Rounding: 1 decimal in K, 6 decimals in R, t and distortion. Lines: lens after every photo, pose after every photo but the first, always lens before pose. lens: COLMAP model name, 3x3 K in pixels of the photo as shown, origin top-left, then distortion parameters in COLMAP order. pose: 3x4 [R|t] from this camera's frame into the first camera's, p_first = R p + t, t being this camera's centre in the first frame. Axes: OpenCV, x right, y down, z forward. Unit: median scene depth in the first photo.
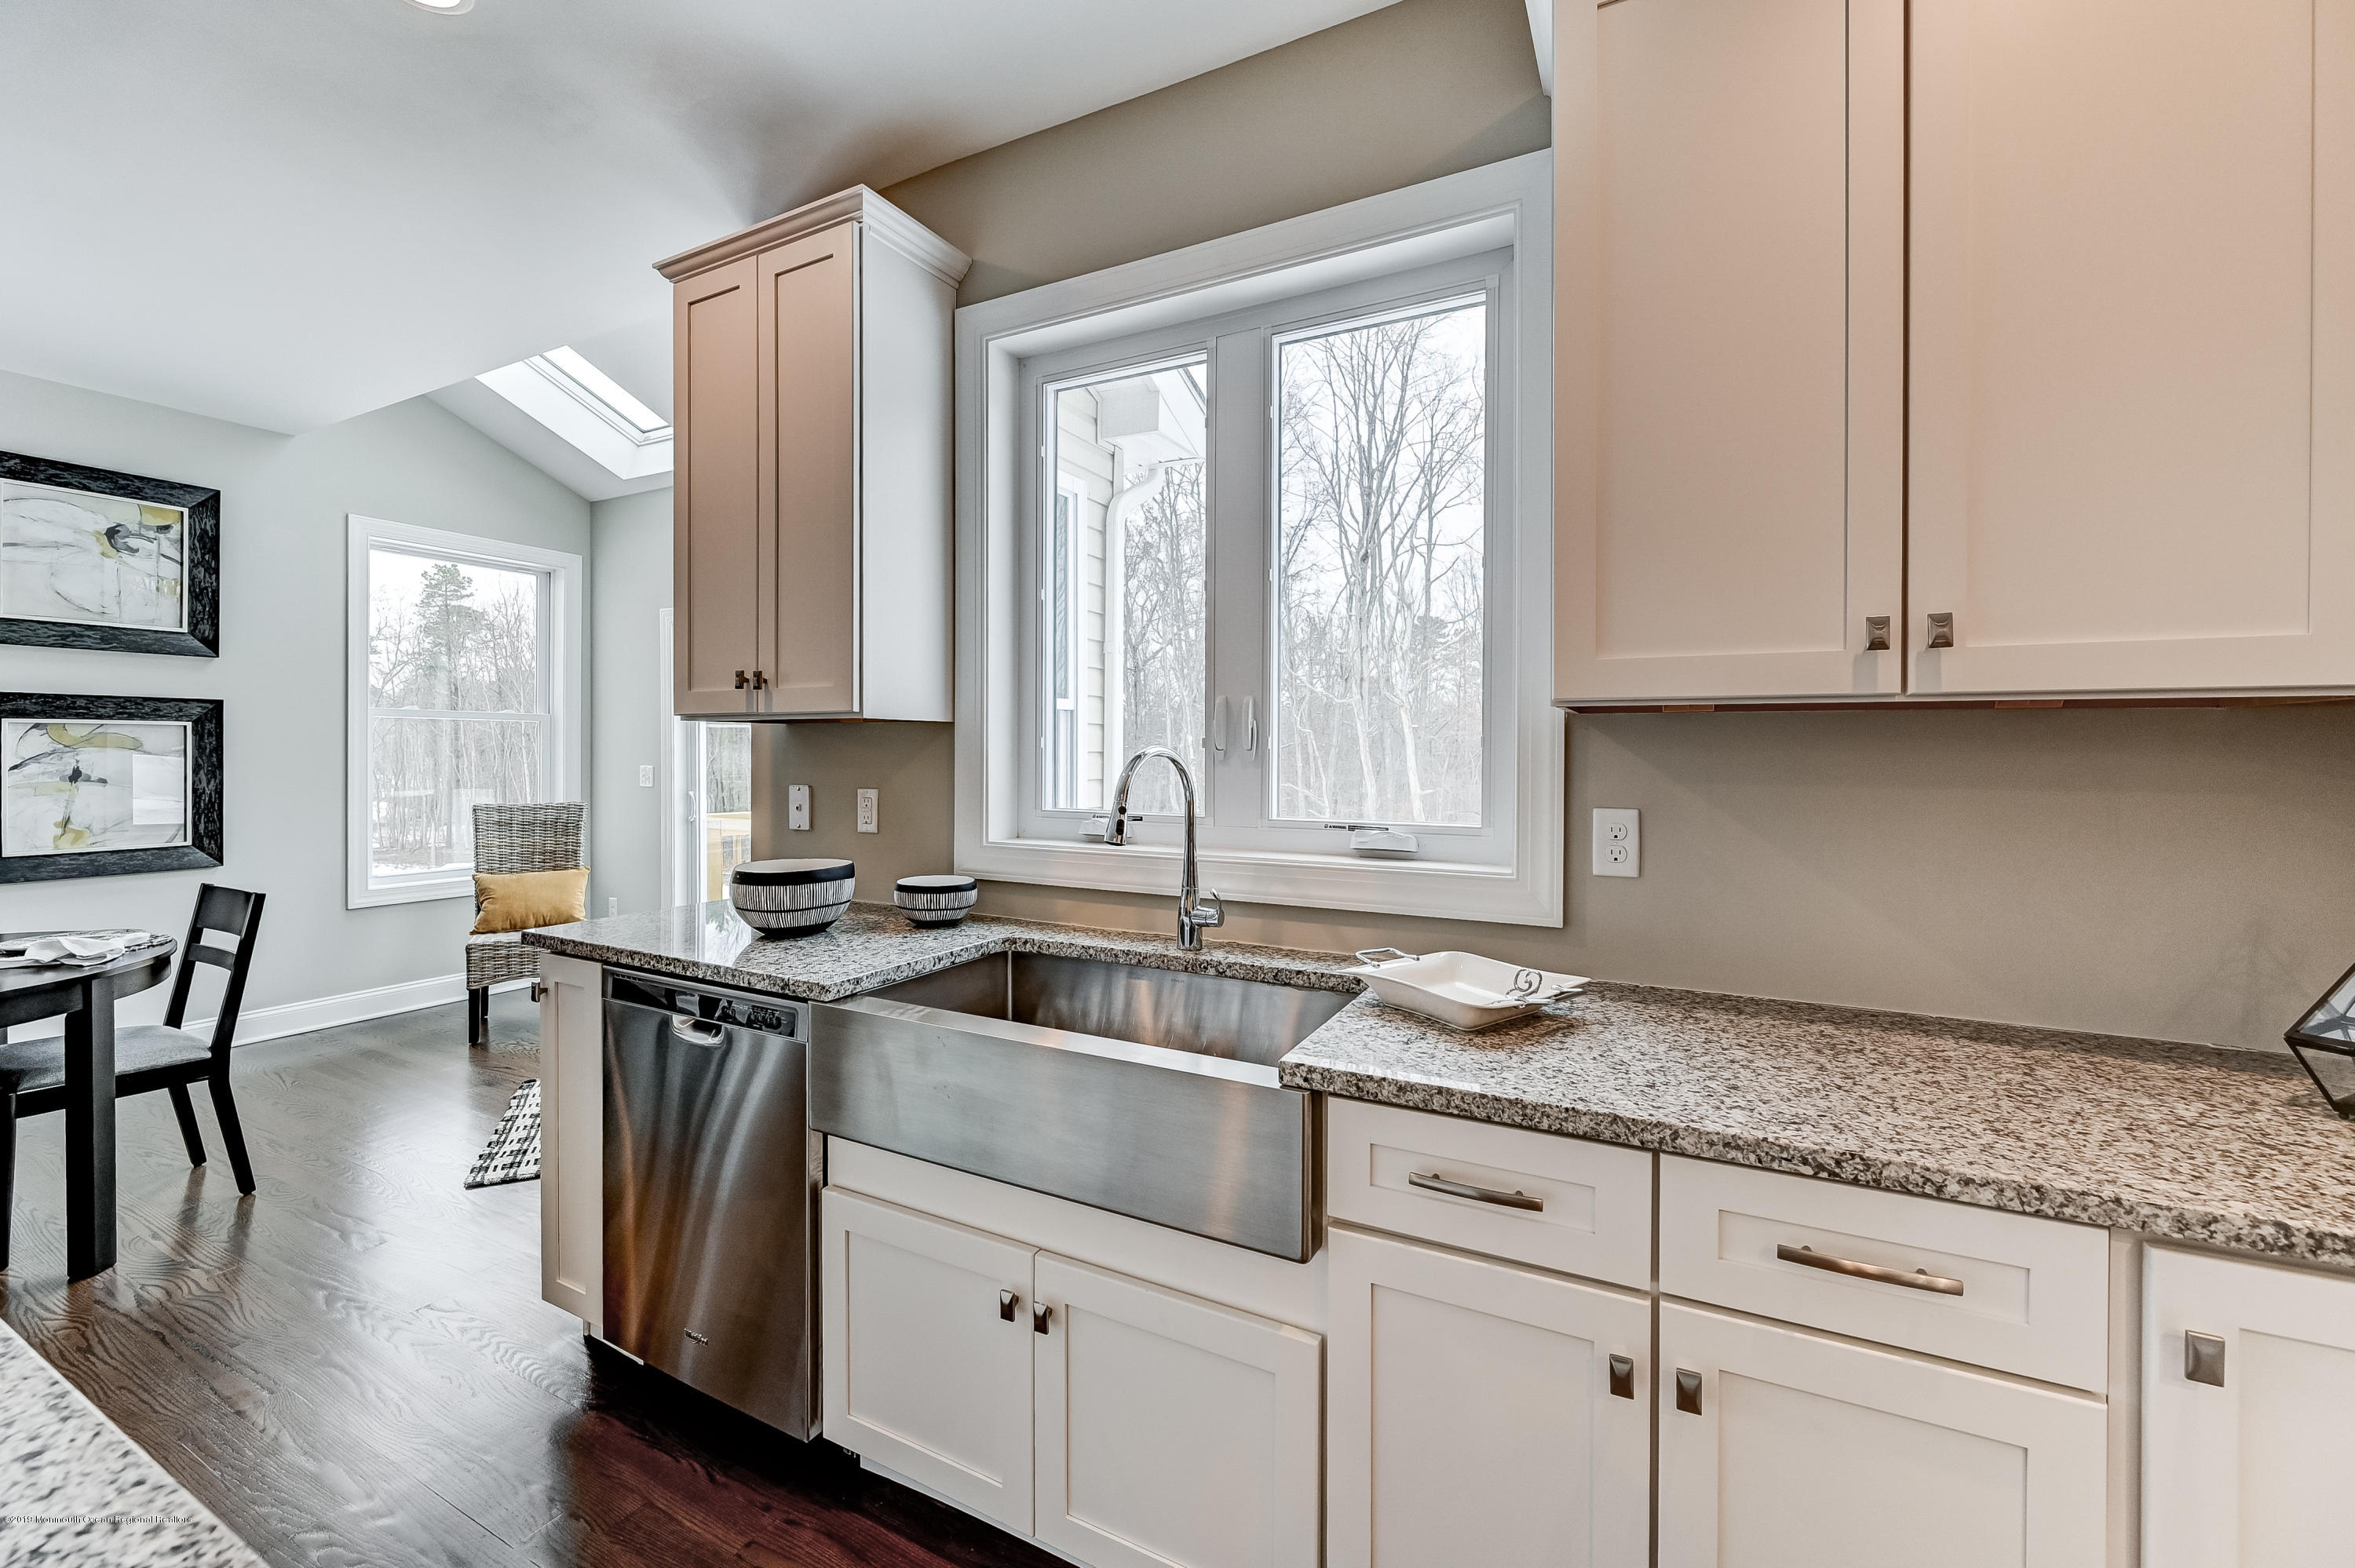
lens RADIAL K [[958.7, 0, 1169.4], [0, 958.7, 760.3], [0, 0, 1]] dist [-0.002653, -0.000058]
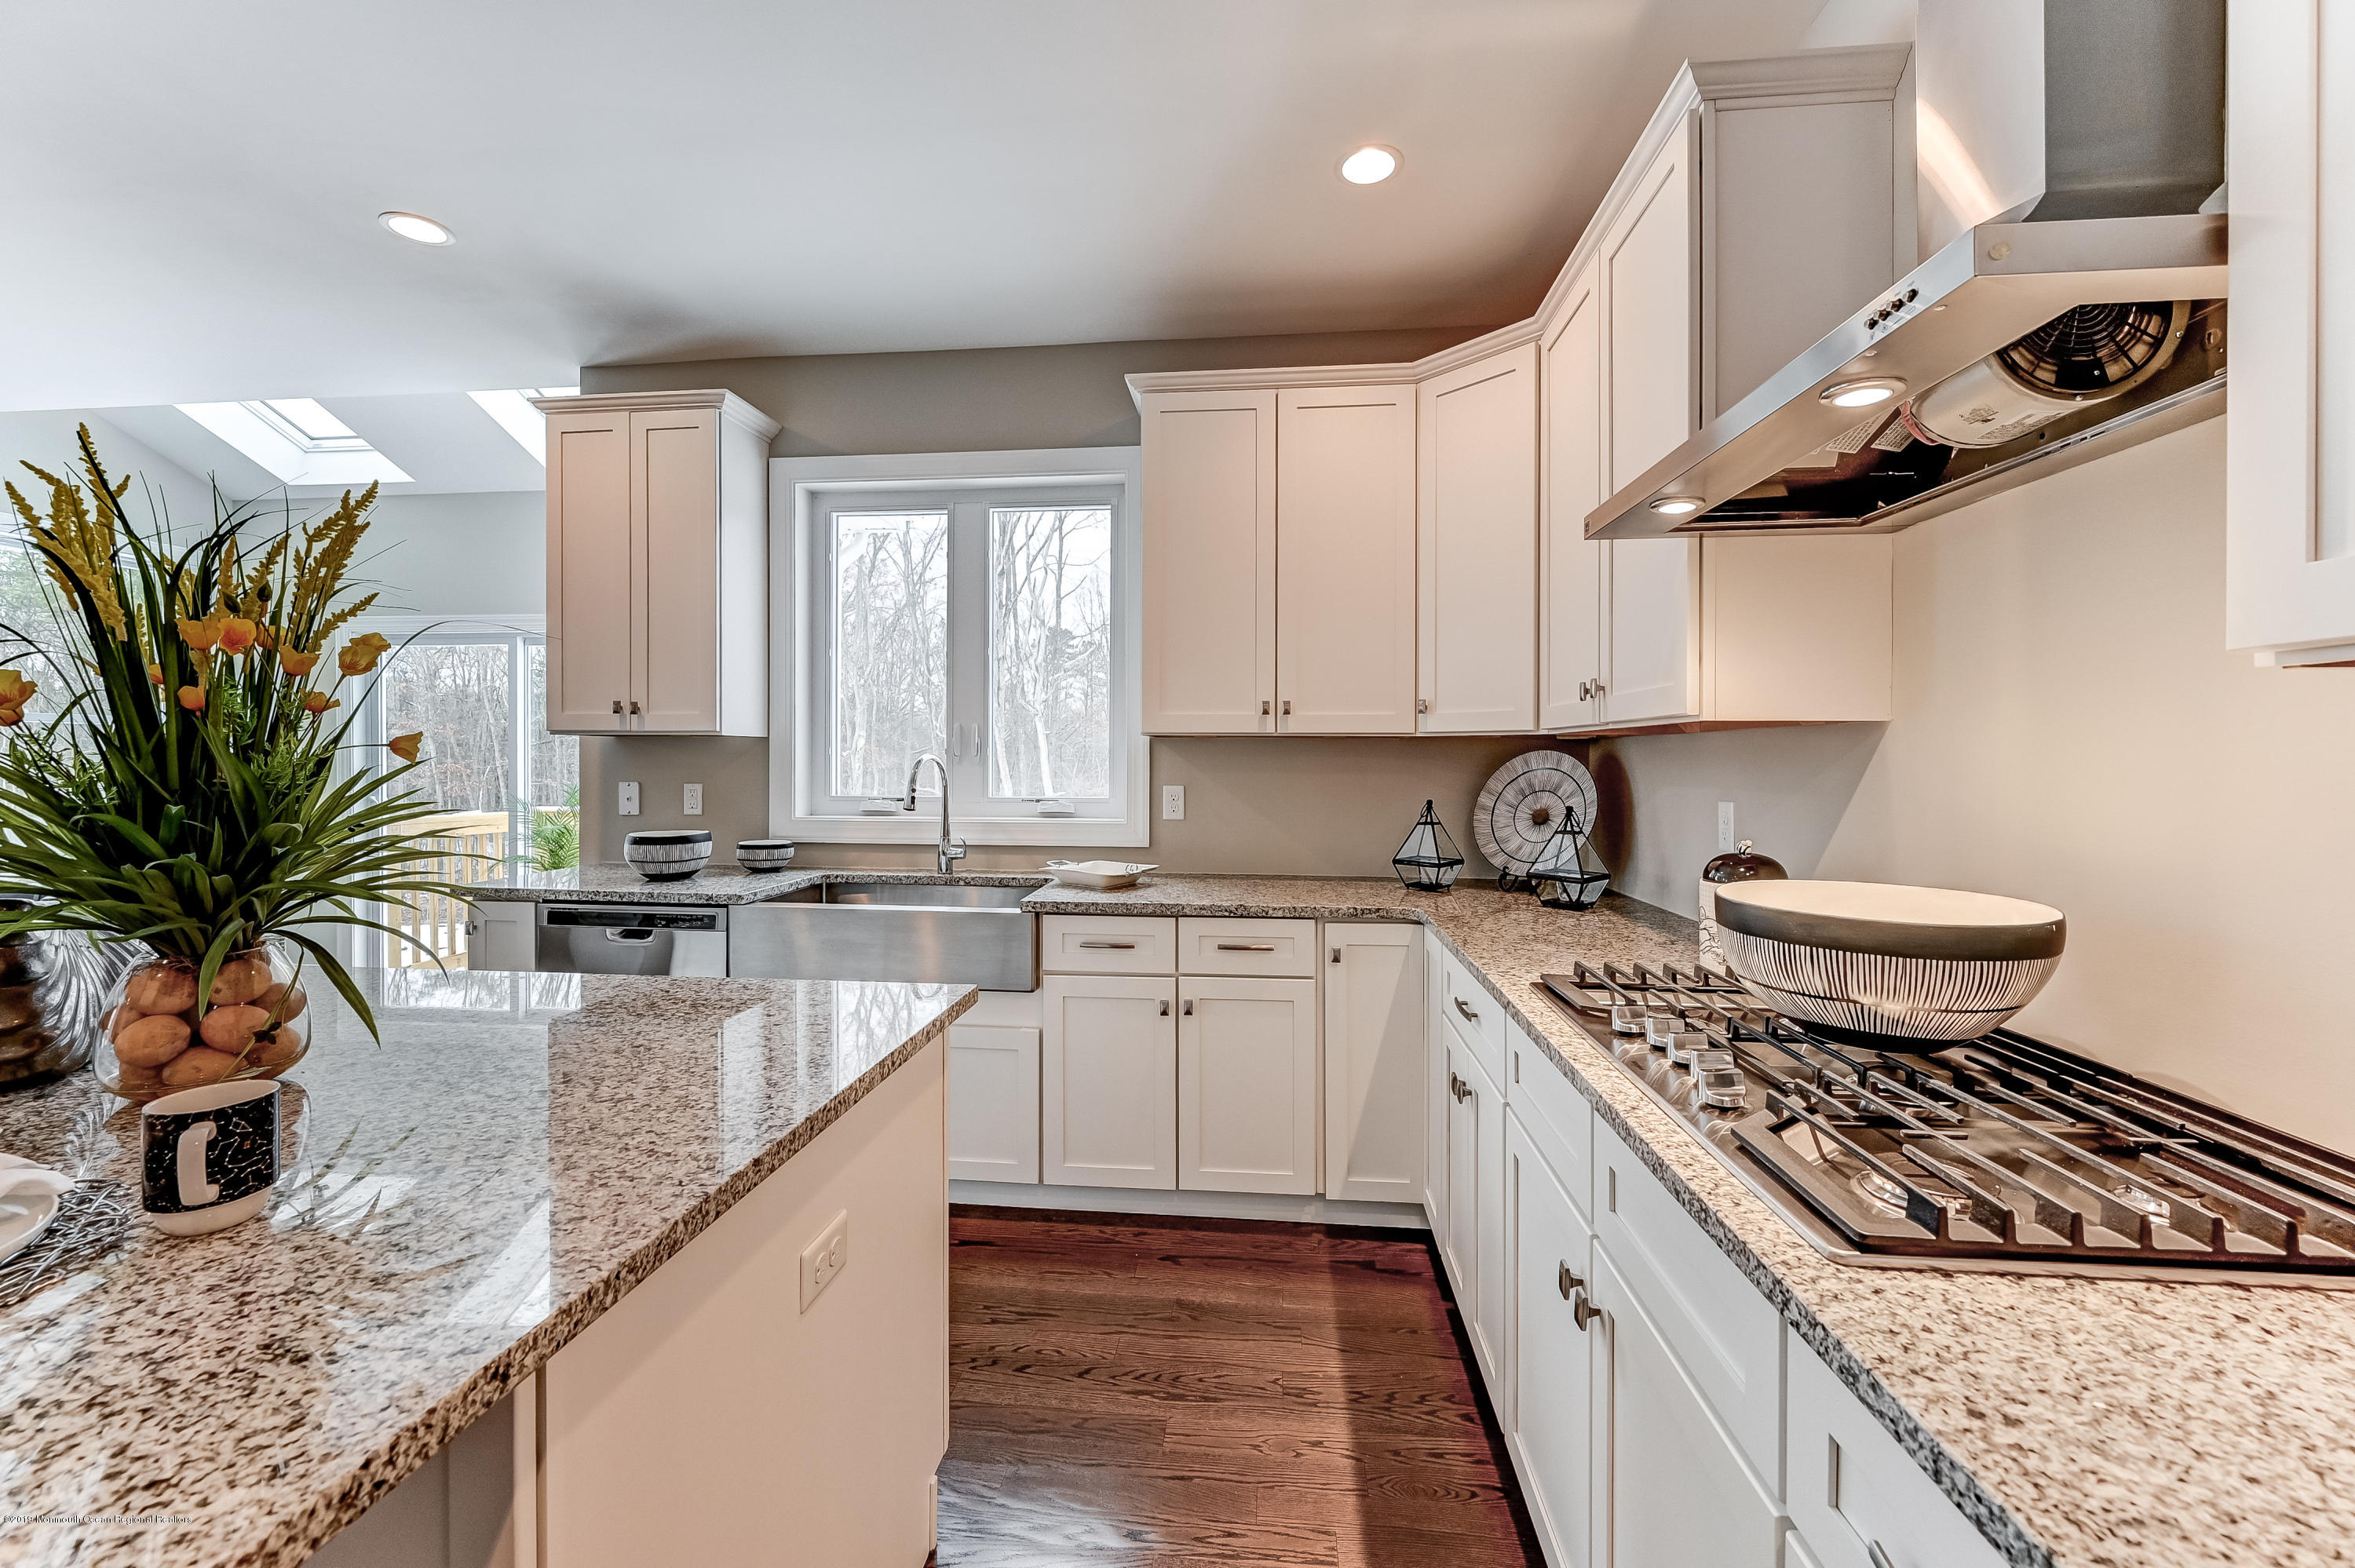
lens RADIAL K [[958.7, 0, 1169.4], [0, 958.7, 760.3], [0, 0, 1]] dist [-0.002653, -0.000058]
pose [[0.928817, -0.002132, 0.370533, -0.216611], [0.004028, 0.999982, -0.004345, 0.005128], [-0.370518, 0.005528, 0.928809, -0.654396]]
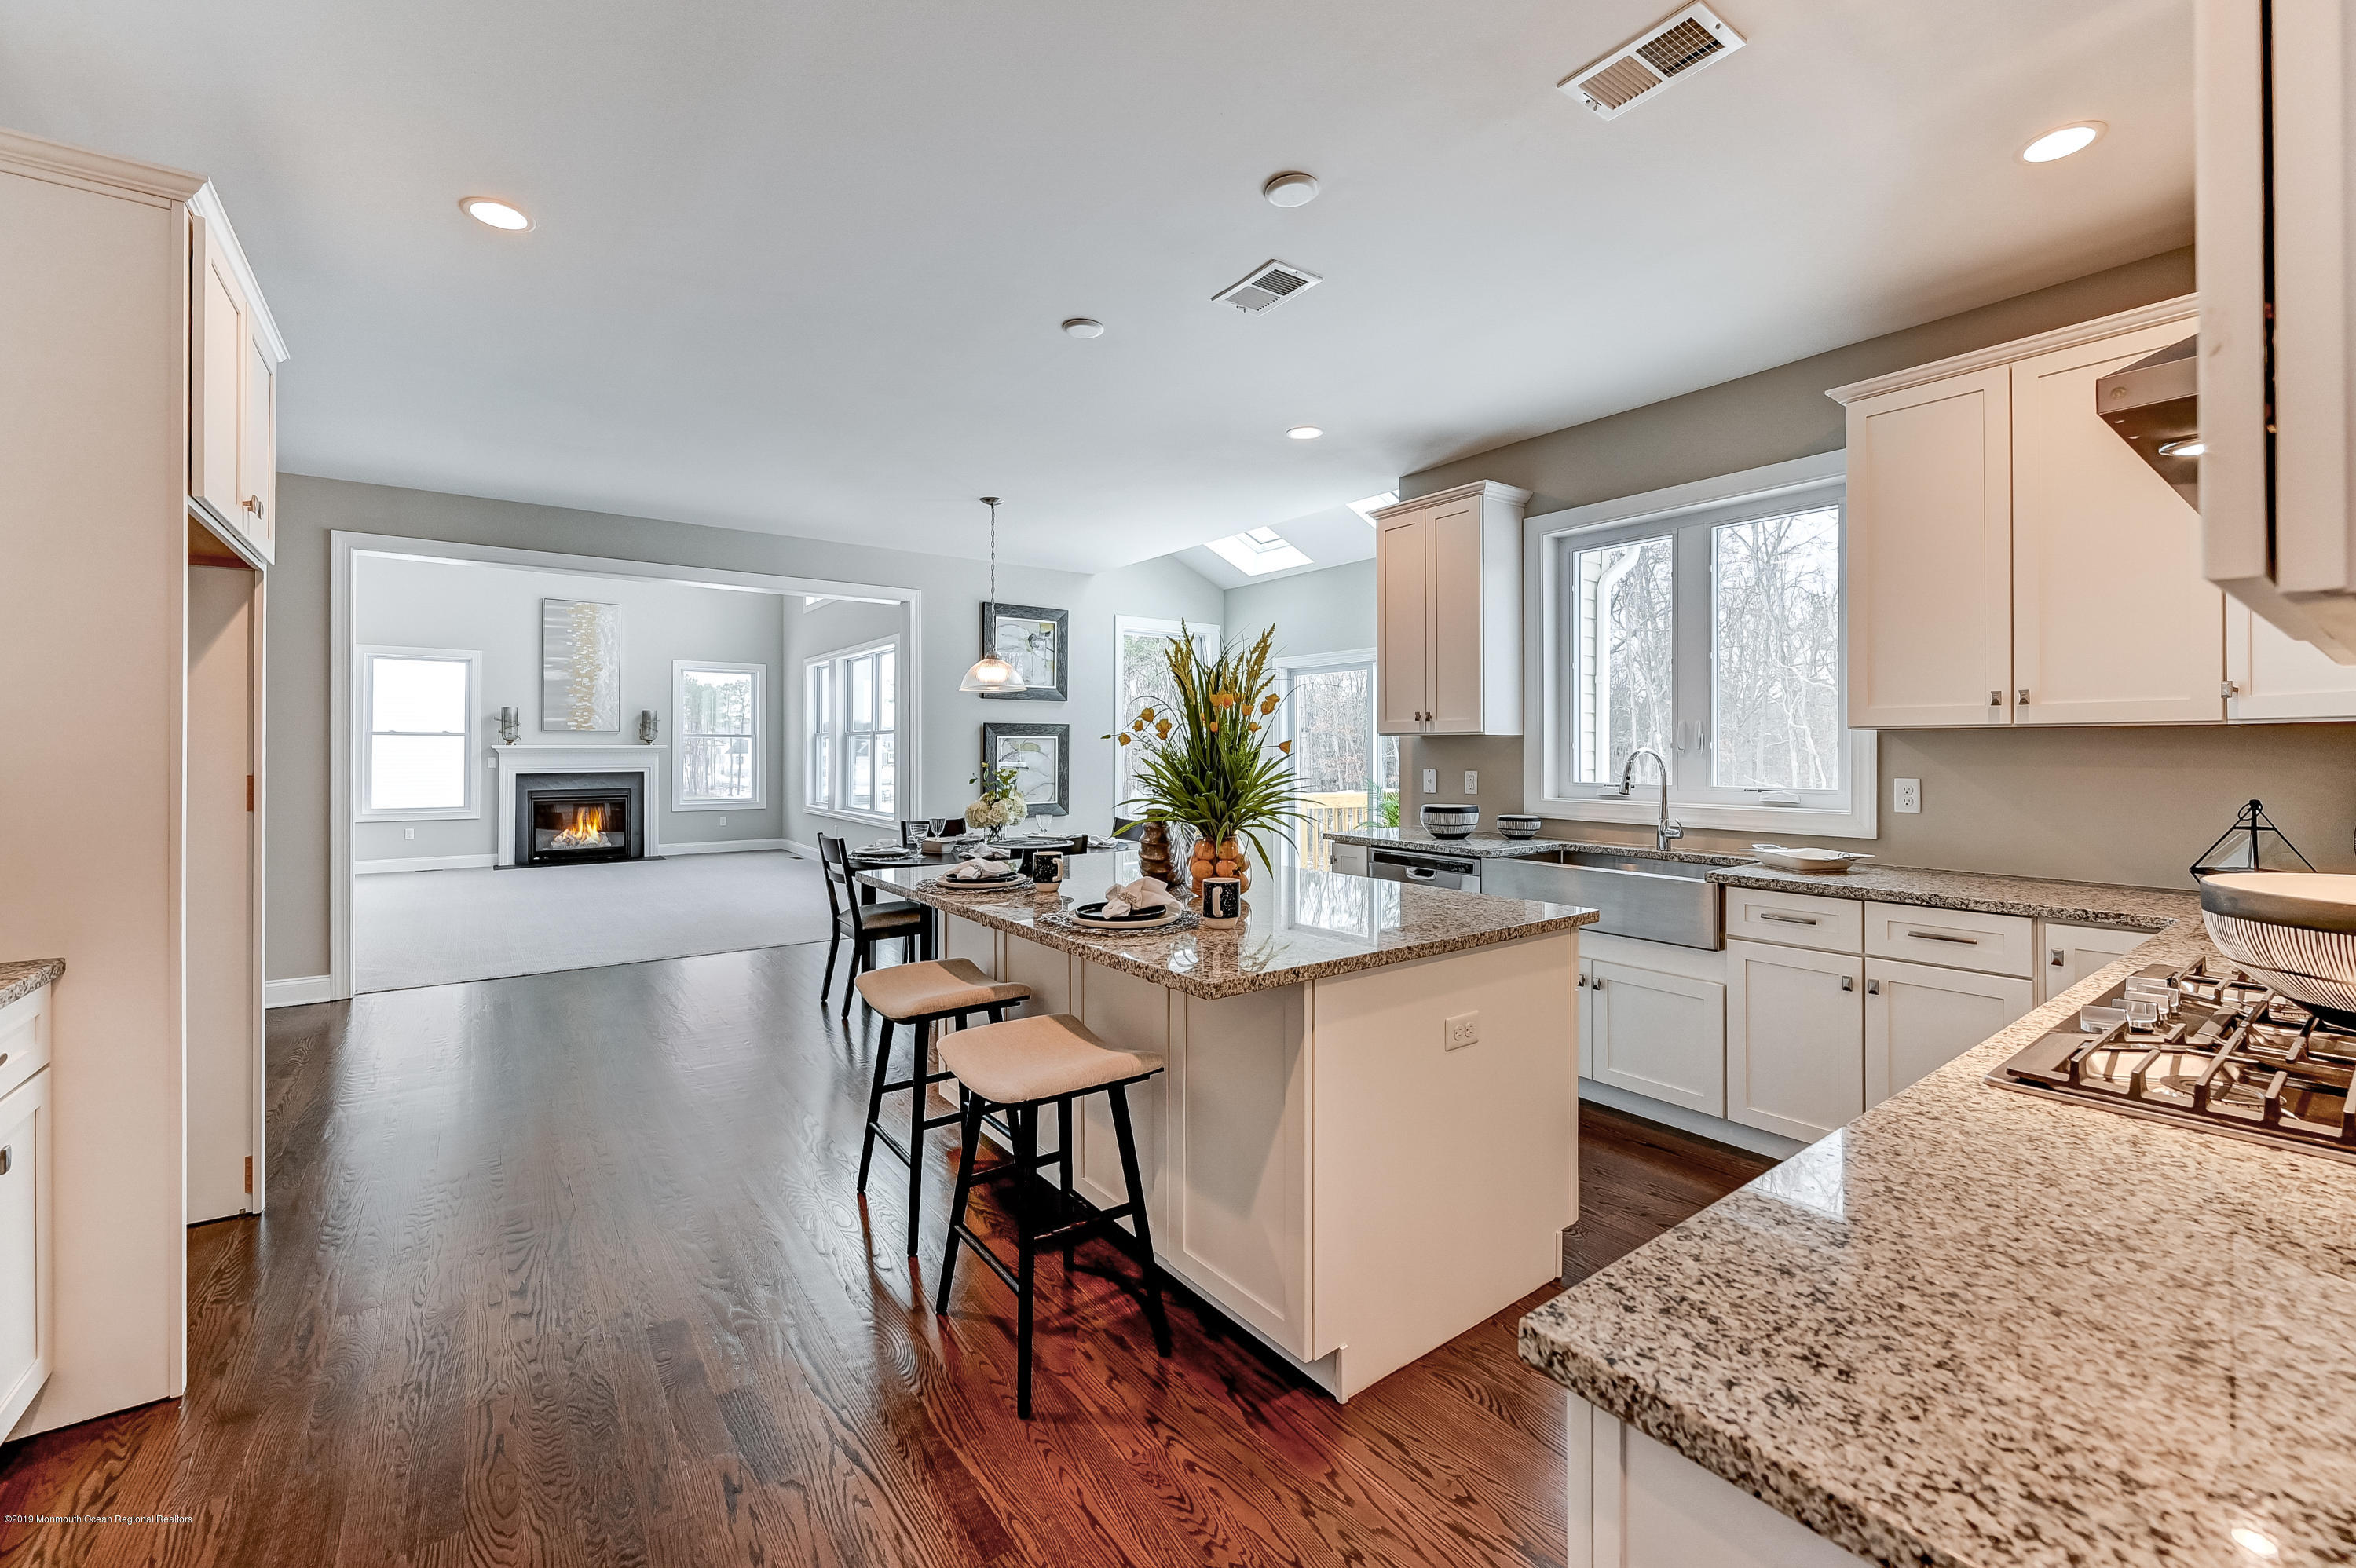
lens RADIAL K [[957.6, 0, 1175.9], [0, 957.6, 747.4], [0, 0, 1]] dist [-0.000264, -0.000116]
pose [[0.902475, -0.005415, -0.430708, -0.032076], [-0.000048, 0.999920, -0.012673, 0.008841], [0.430742, 0.011458, 0.902403, -1.104970]]
